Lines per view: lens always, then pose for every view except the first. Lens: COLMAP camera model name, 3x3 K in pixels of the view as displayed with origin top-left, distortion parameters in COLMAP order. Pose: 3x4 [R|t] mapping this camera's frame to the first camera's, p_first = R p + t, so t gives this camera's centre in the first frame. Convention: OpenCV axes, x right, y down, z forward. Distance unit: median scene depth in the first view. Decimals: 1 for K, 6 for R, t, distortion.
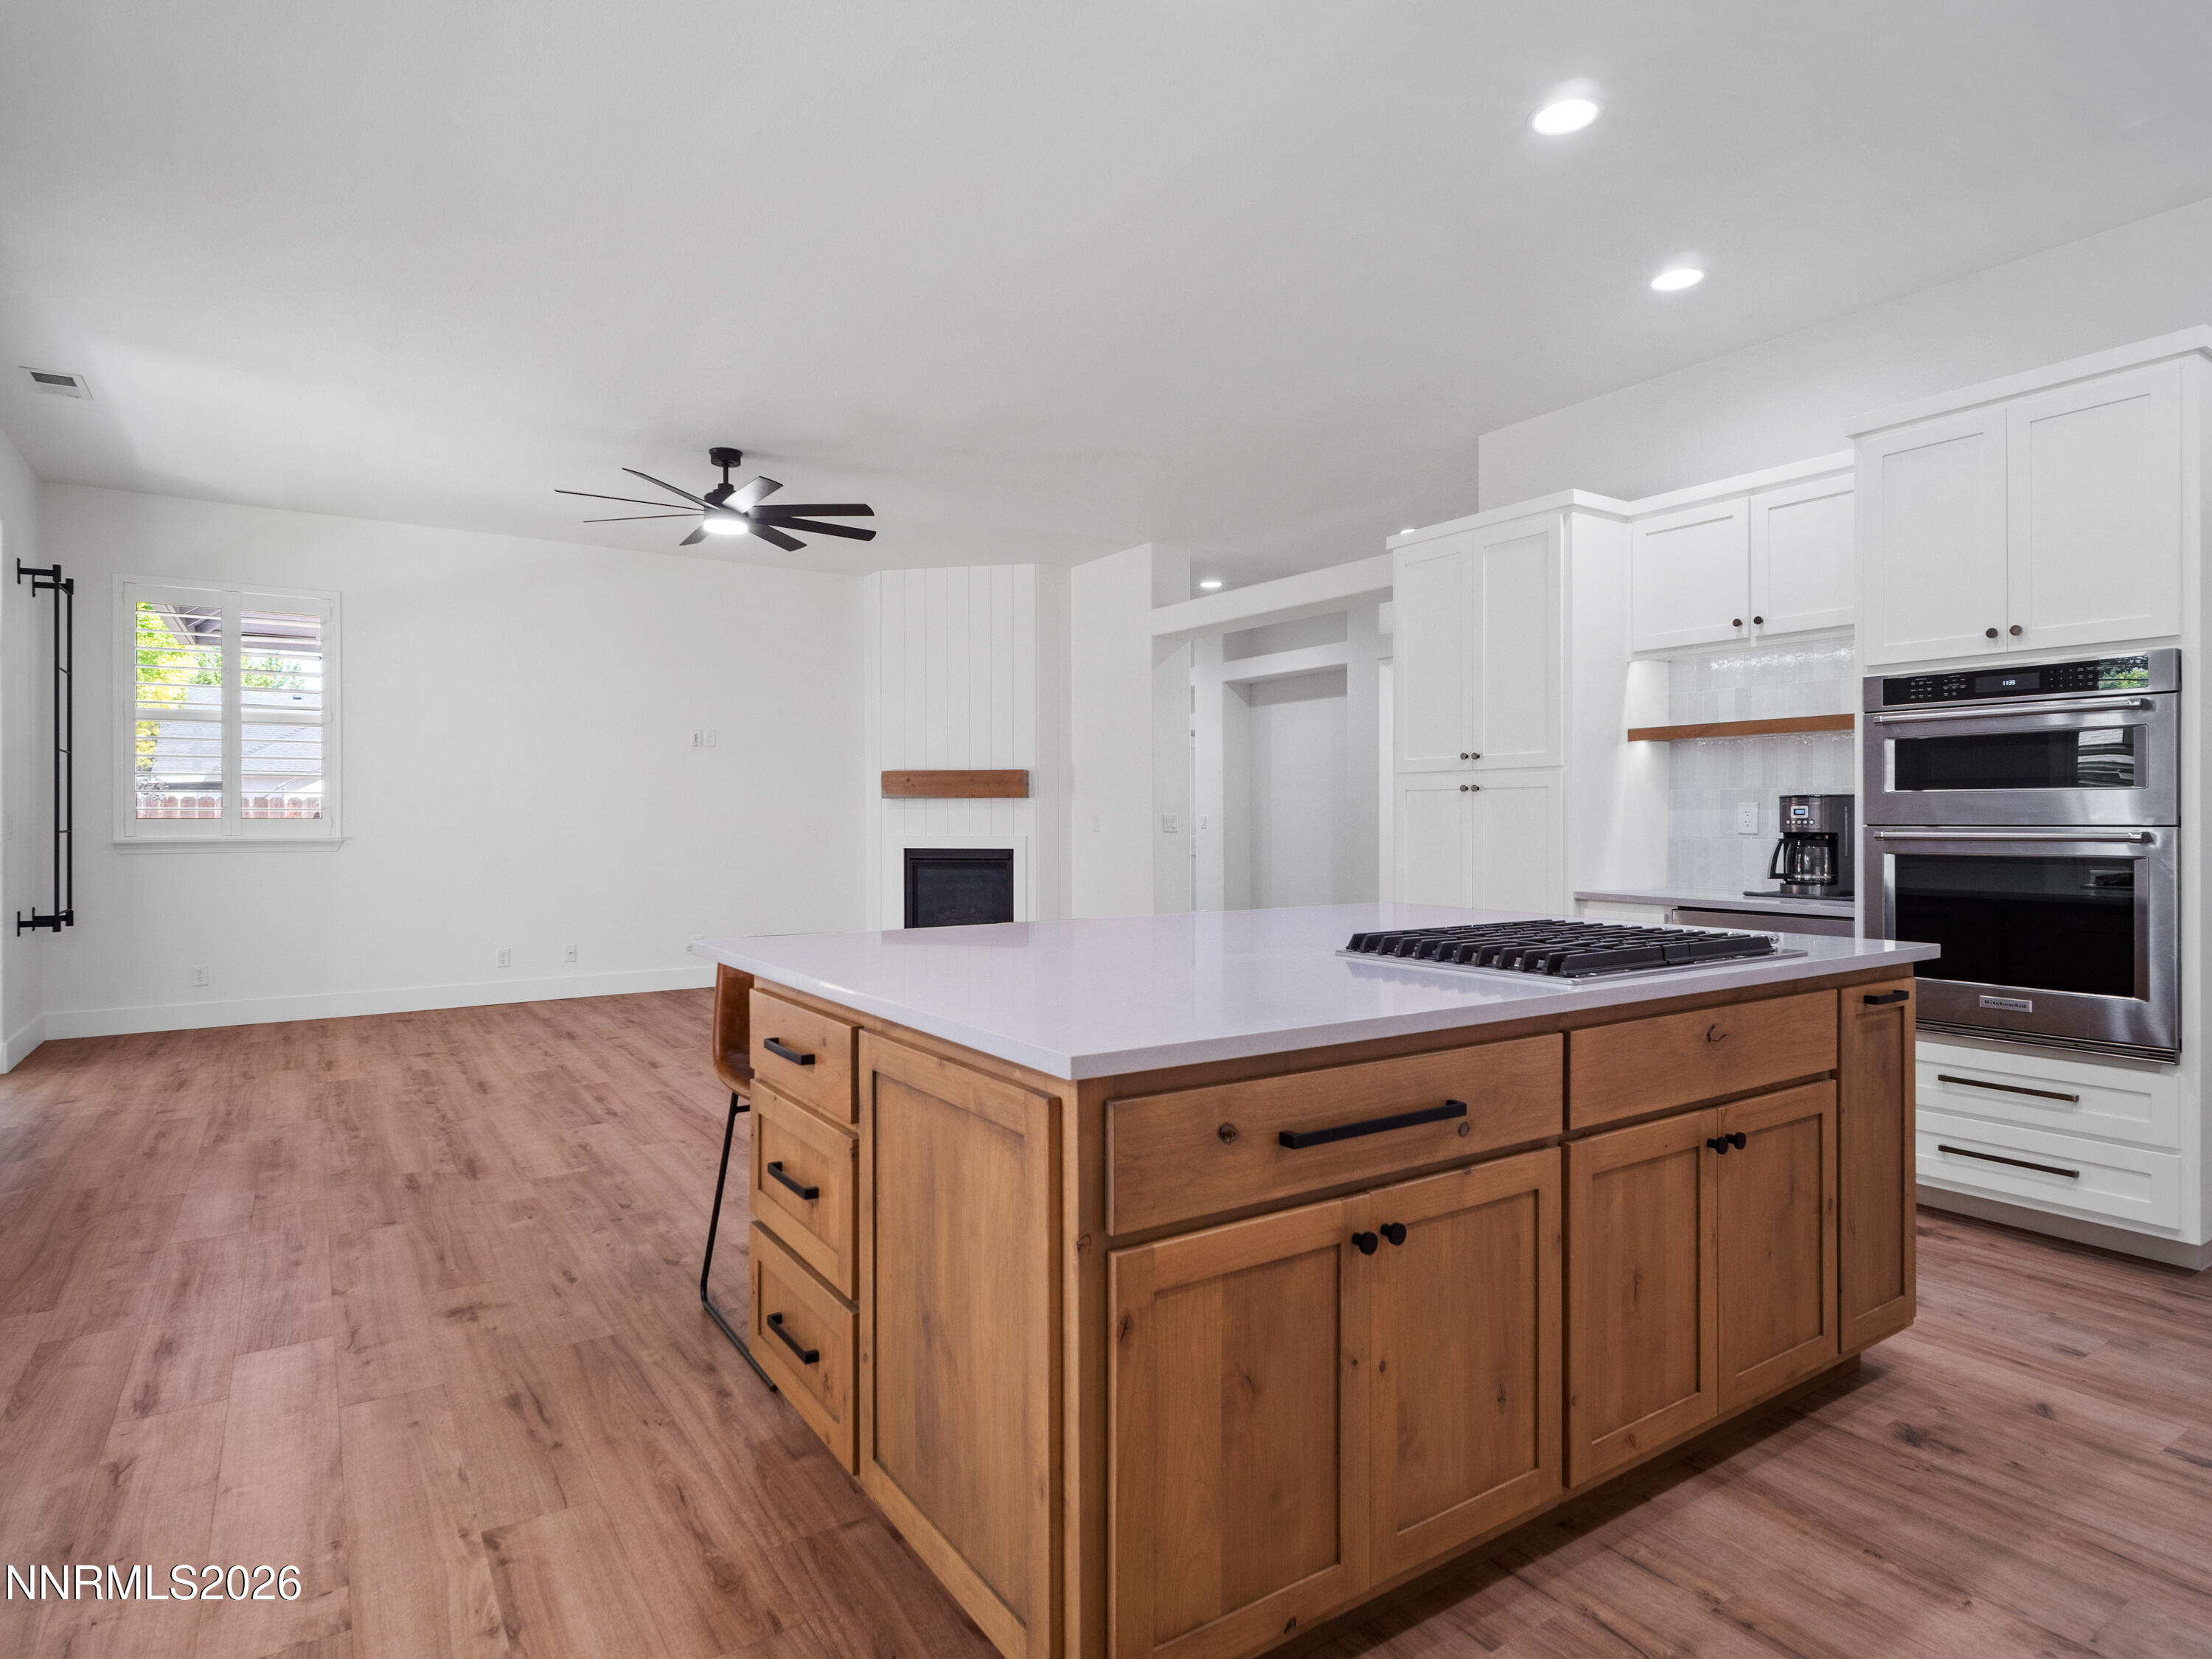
lens RADIAL K [[1202.9, 0, 1075.6], [0, 1202.9, 824.2], [0, 0, 1]] dist [0.001567, -0.004557]
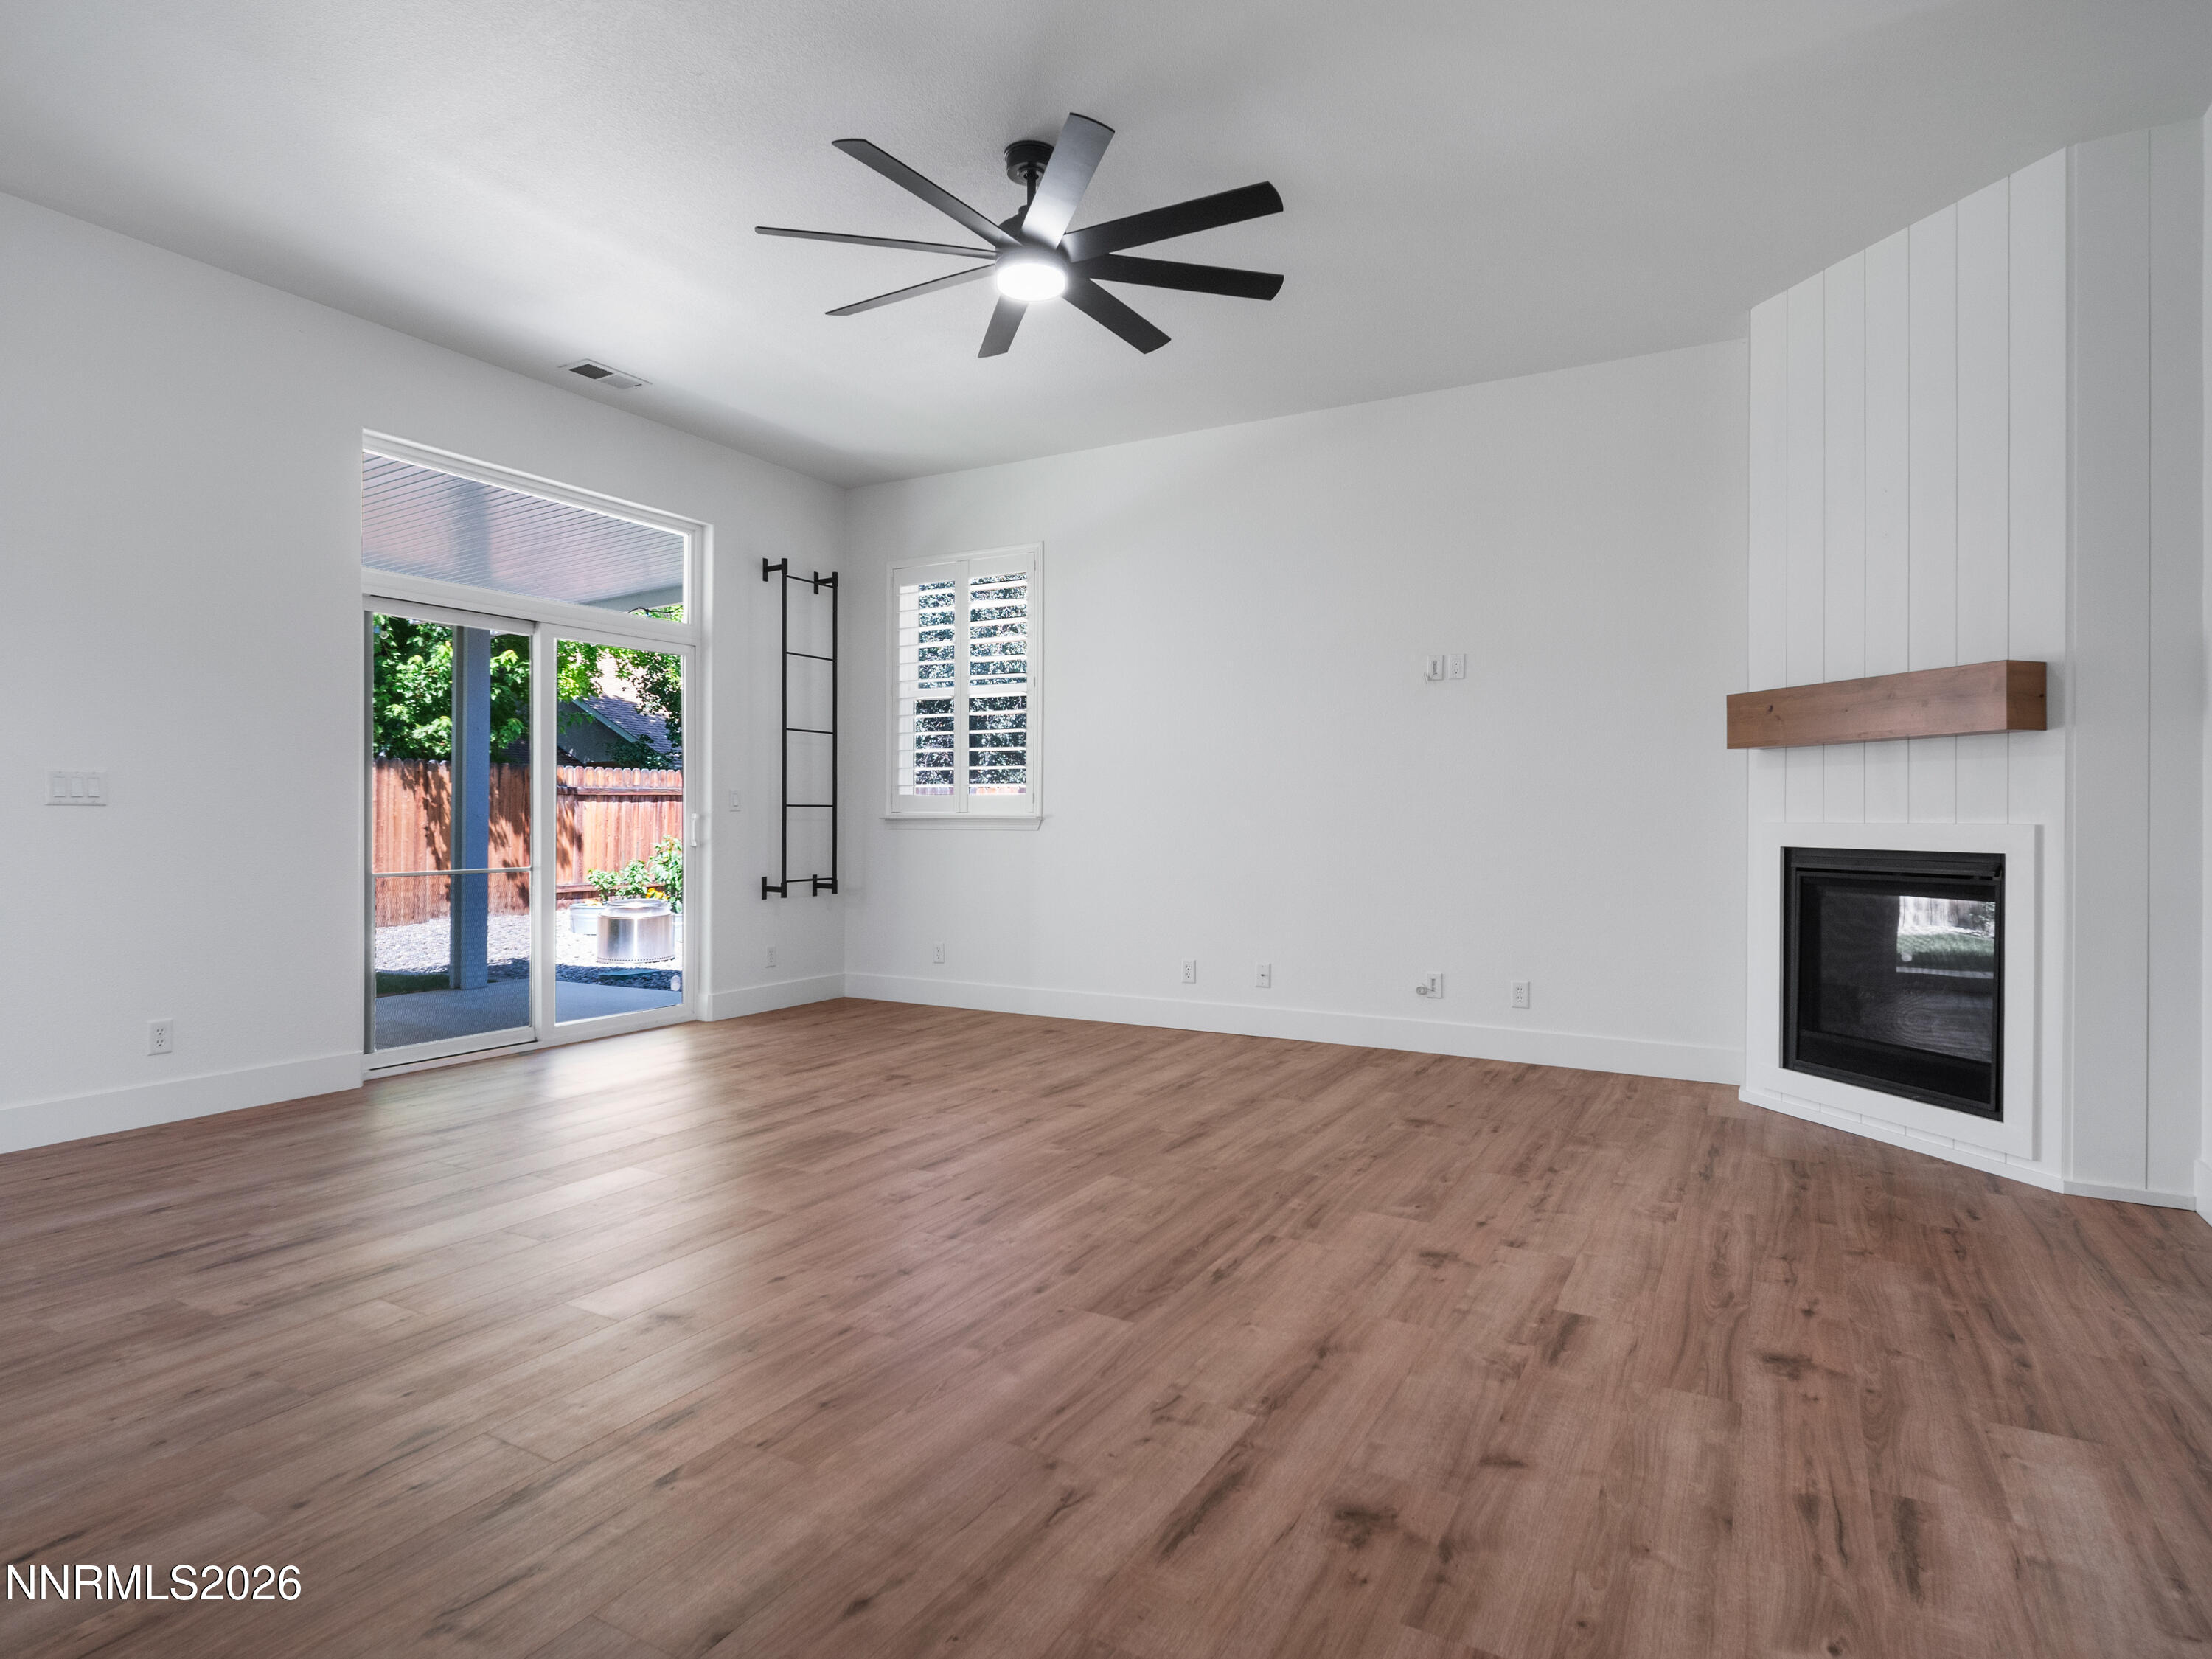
lens RADIAL K [[1202.9, 0, 1104.1], [0, 1202.9, 824.7], [0, 0, 1]] dist [0.001567, -0.004557]
pose [[0.463685, 0.008678, -0.885958, 0.339520], [-0.008956, 0.999947, 0.005107, 0.021671], [0.885955, 0.005566, 0.463738, 1.035396]]
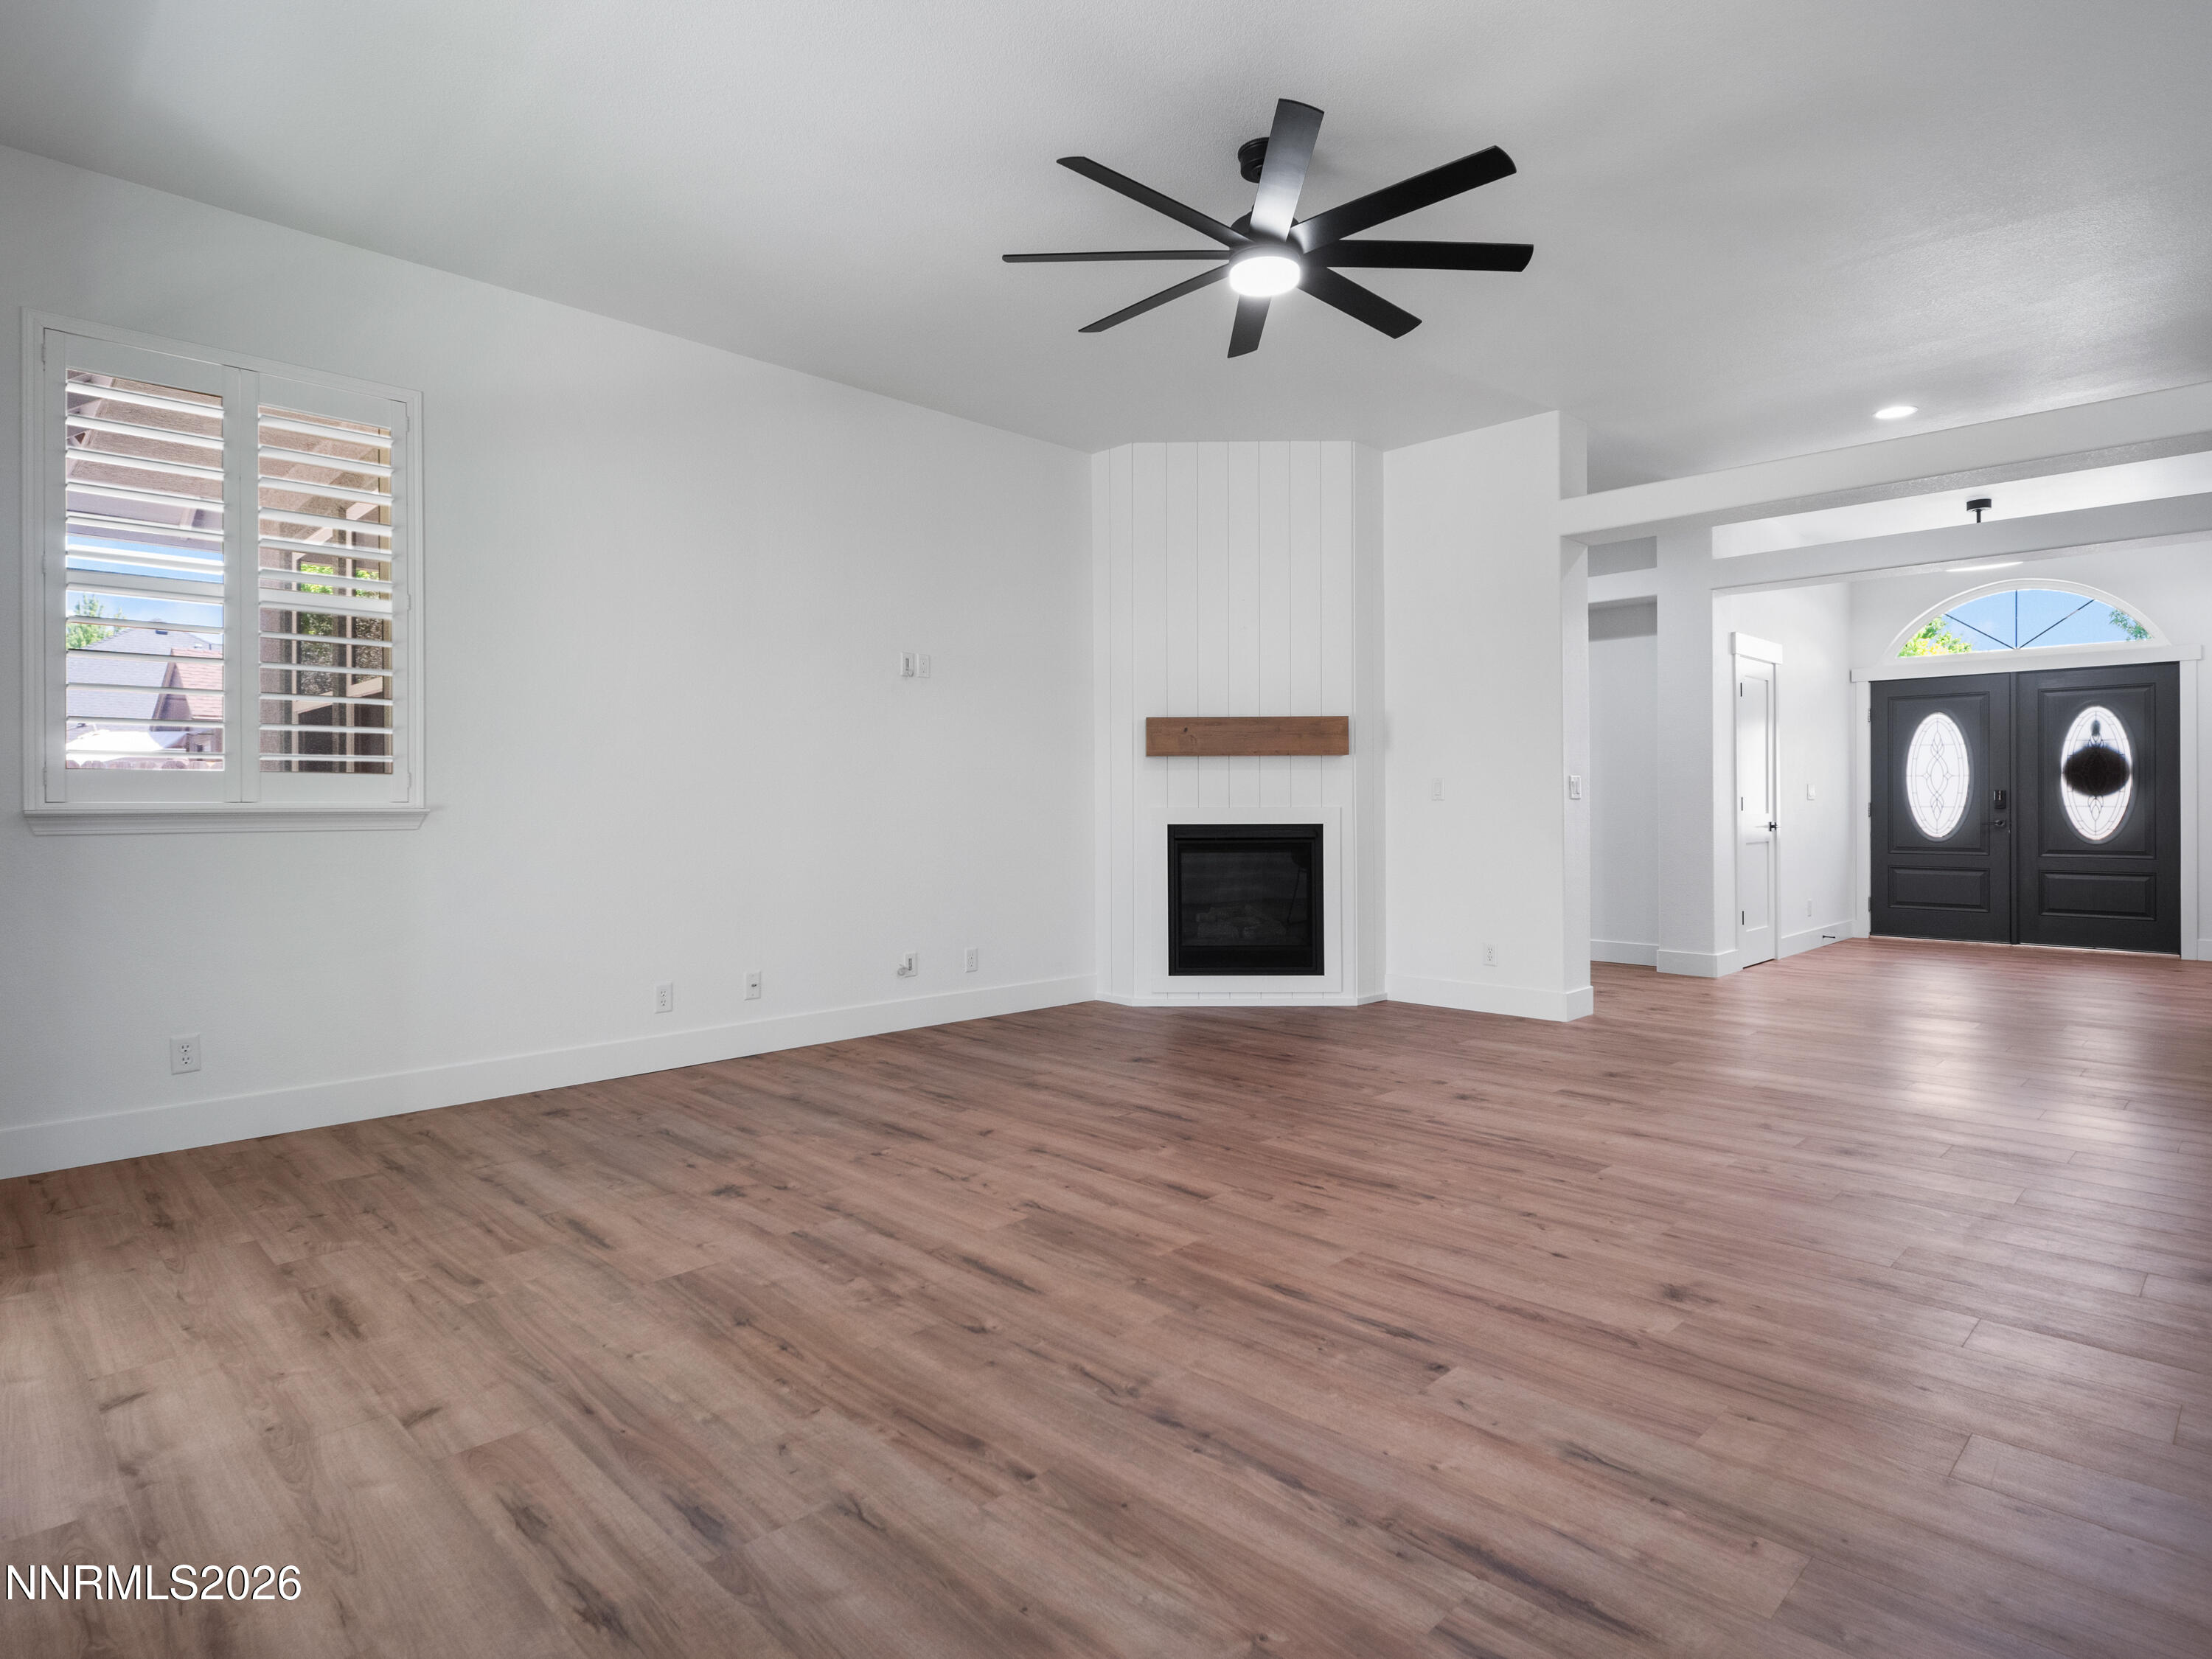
lens RADIAL K [[1202.9, 0, 1075.4], [0, 1202.9, 807.4], [0, 0, 1]] dist [0.001567, -0.004557]
pose [[0.980078, -0.001104, 0.198608, -0.684778], [0.001864, 0.999992, -0.003640, 0.024230], [-0.198602, 0.003938, 0.980072, 0.589343]]
